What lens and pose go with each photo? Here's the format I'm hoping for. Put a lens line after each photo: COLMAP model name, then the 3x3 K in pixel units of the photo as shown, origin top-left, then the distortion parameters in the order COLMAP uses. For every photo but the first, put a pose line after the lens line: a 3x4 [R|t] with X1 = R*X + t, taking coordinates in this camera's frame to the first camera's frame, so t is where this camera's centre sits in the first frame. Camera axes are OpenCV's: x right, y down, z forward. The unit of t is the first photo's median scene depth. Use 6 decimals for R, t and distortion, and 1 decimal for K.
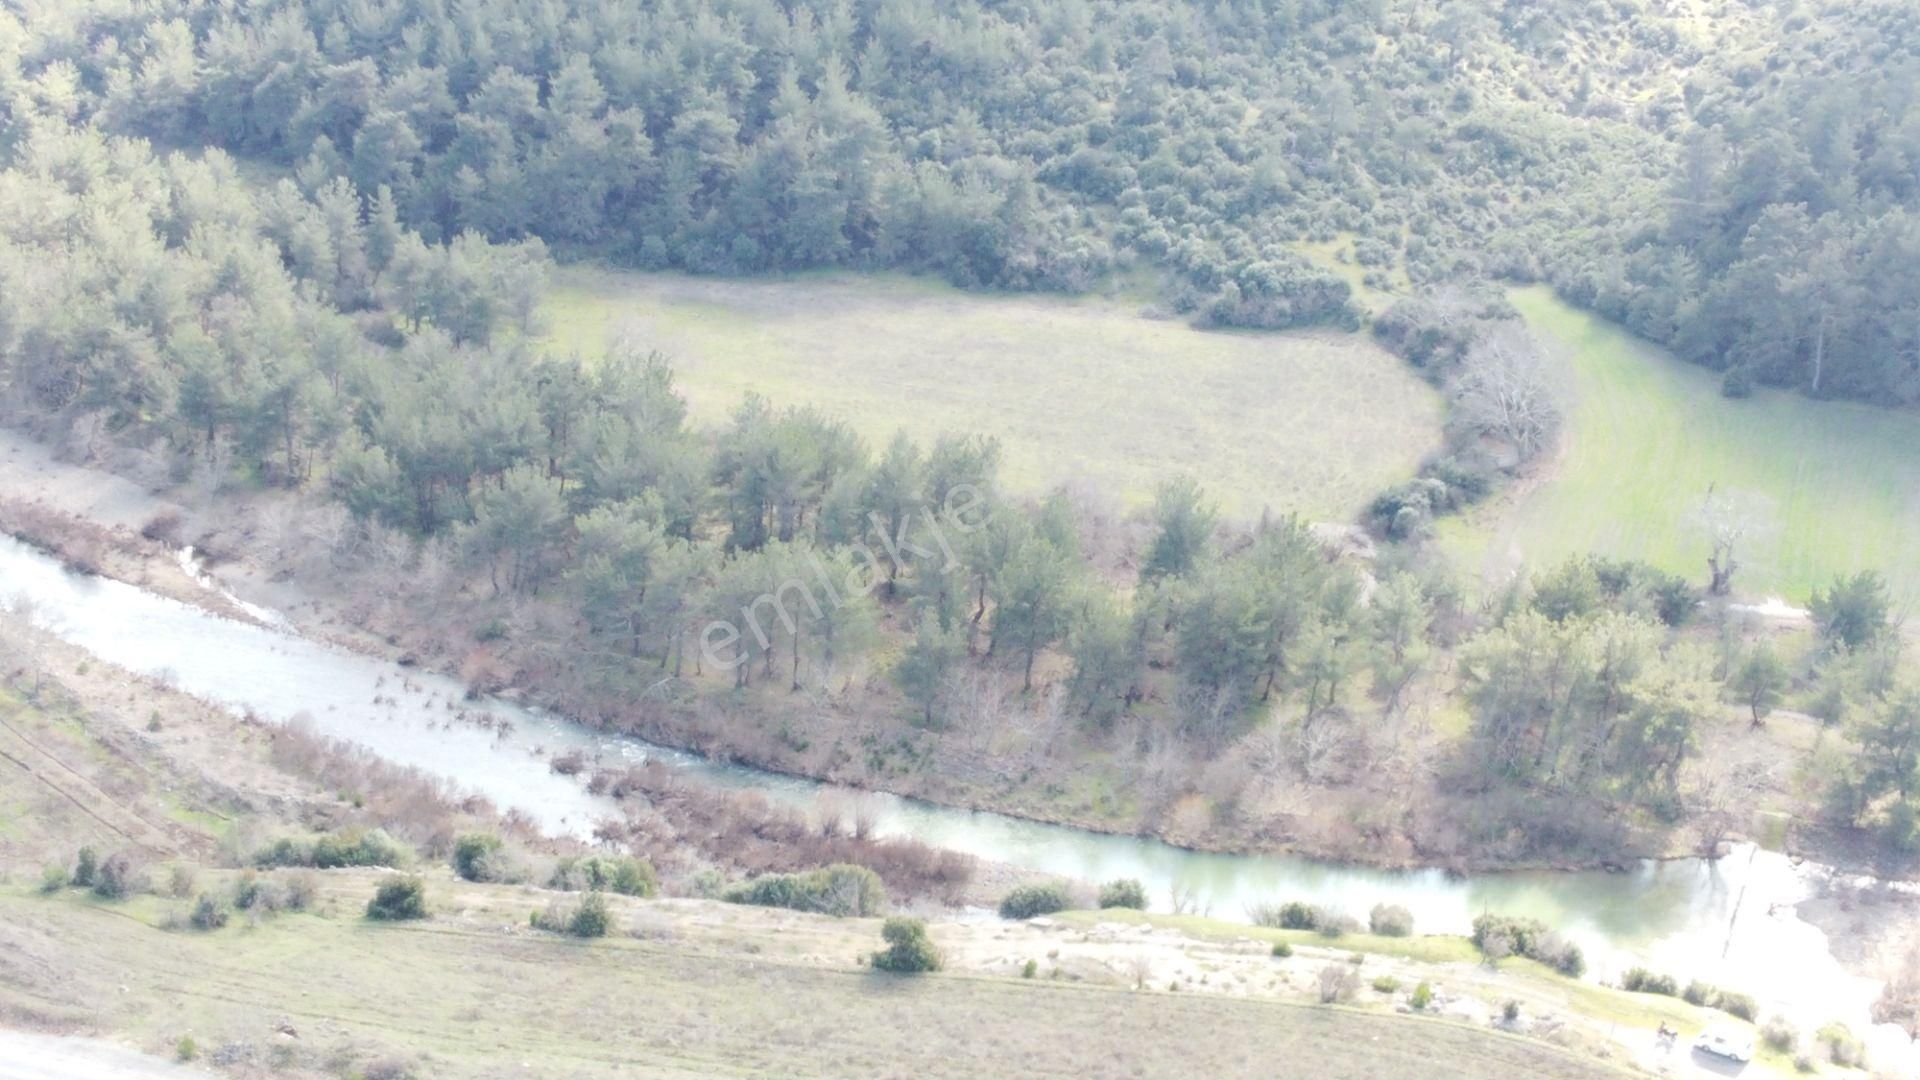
lens RADIAL K [[2901.4, 0, 976.6], [0, 2901.4, 604.6], [0, 0, 1]] dist [0.025525, -0.119267]
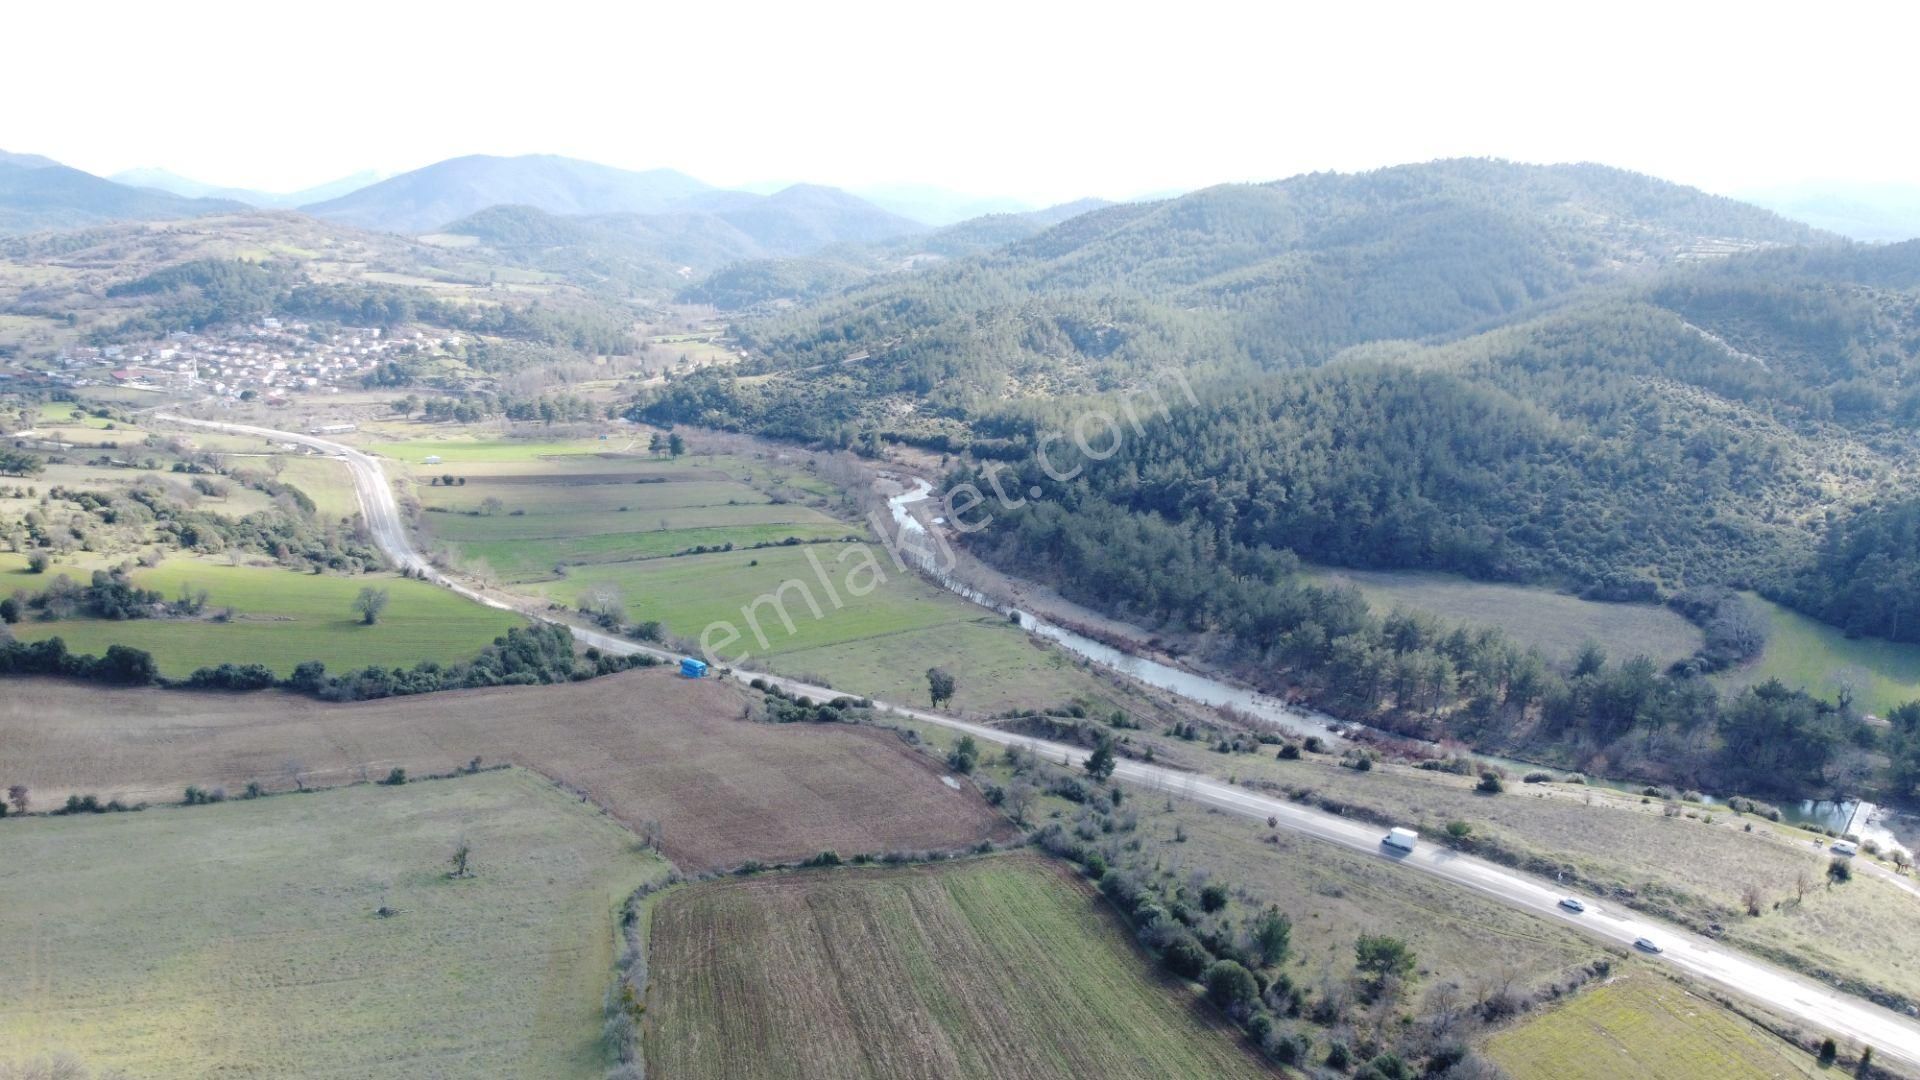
lens RADIAL K [[1455.1, 0, 960.1], [0, 1455.1, 552.4], [0, 0, 1]] dist [0.001029, 0.006472]
pose [[0.954472, 0.042399, -0.295271, -0.052462], [-0.089187, 0.985131, -0.146839, 0.076237], [0.284655, 0.166488, 0.944062, -0.212061]]
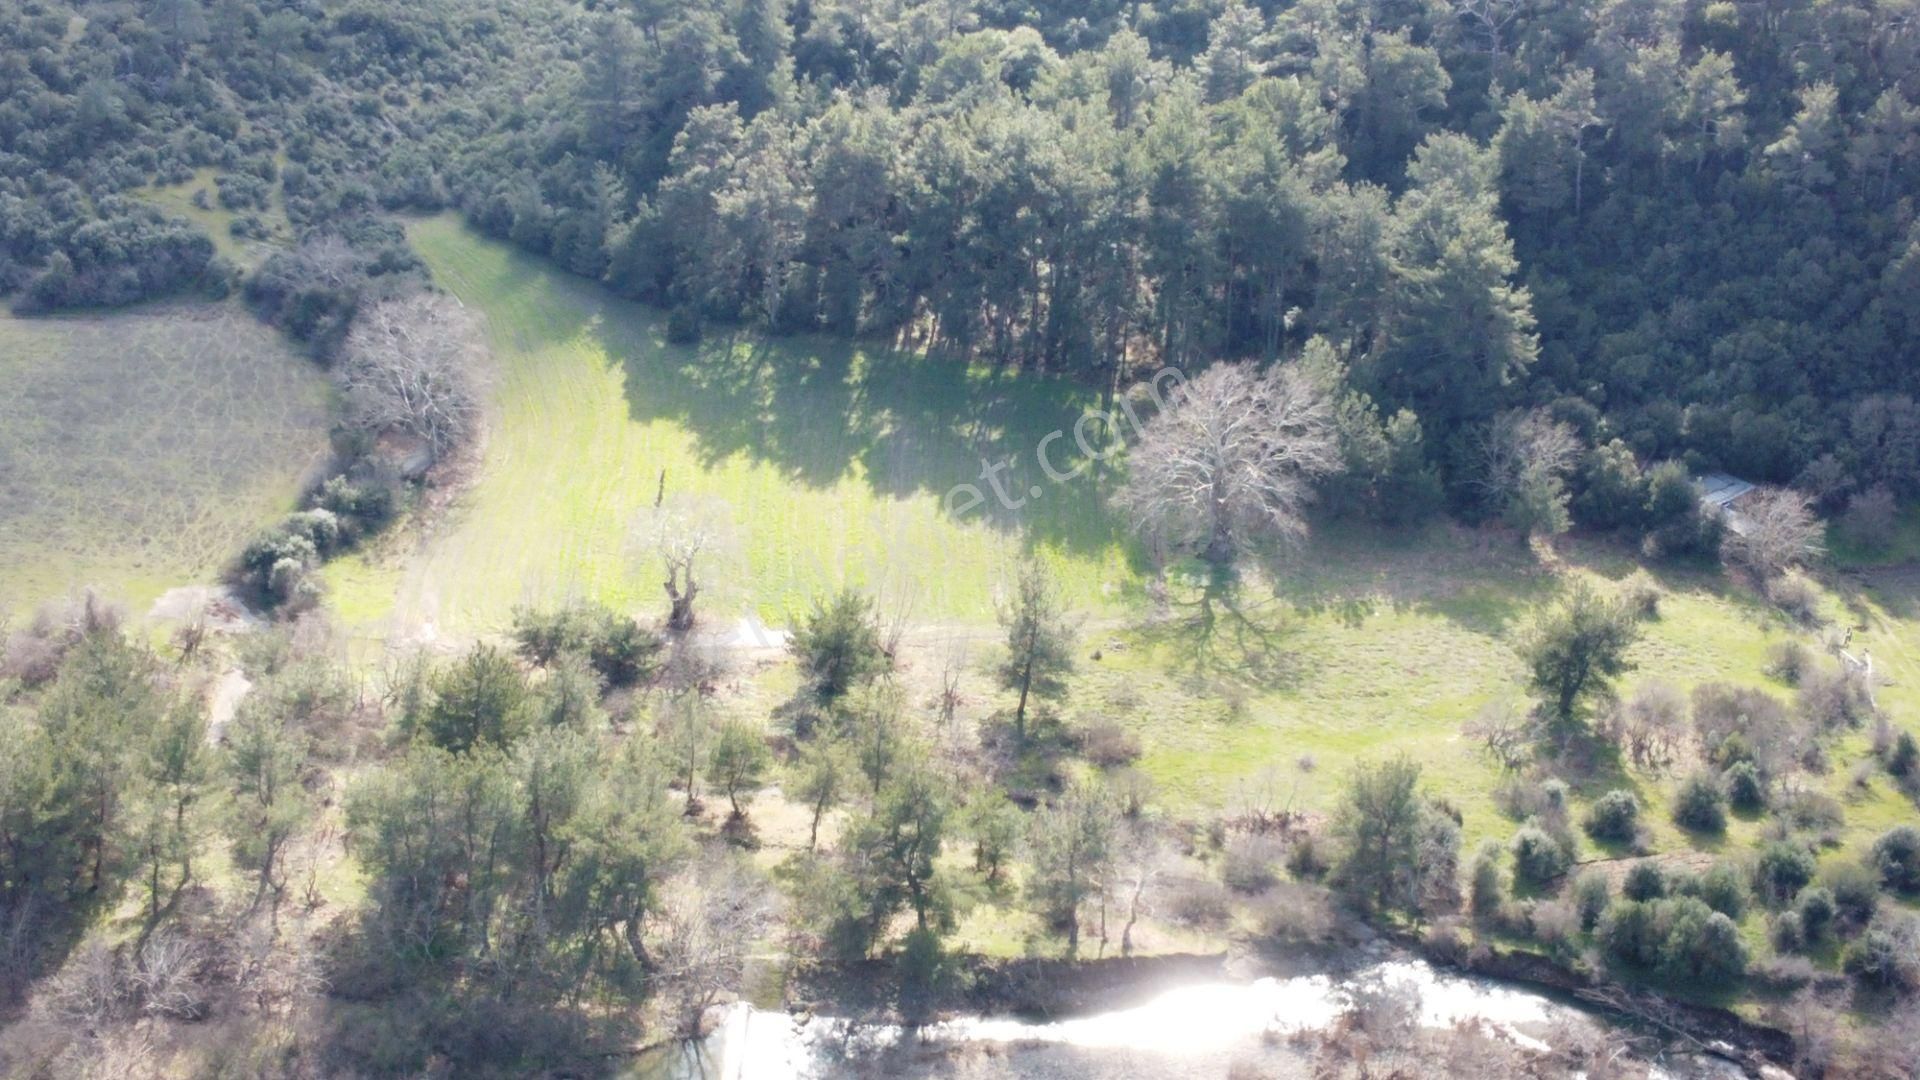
lens RADIAL K [[2907.6, 0, 973.3], [0, 2907.6, 592.9], [0, 0, 1]] dist [0.033510, -0.223280]
pose [[0.940182, -0.137858, 0.311534, 0.059897], [0.118911, 0.989748, 0.079113, -0.049978], [-0.319246, -0.037336, 0.946936, 0.153027]]
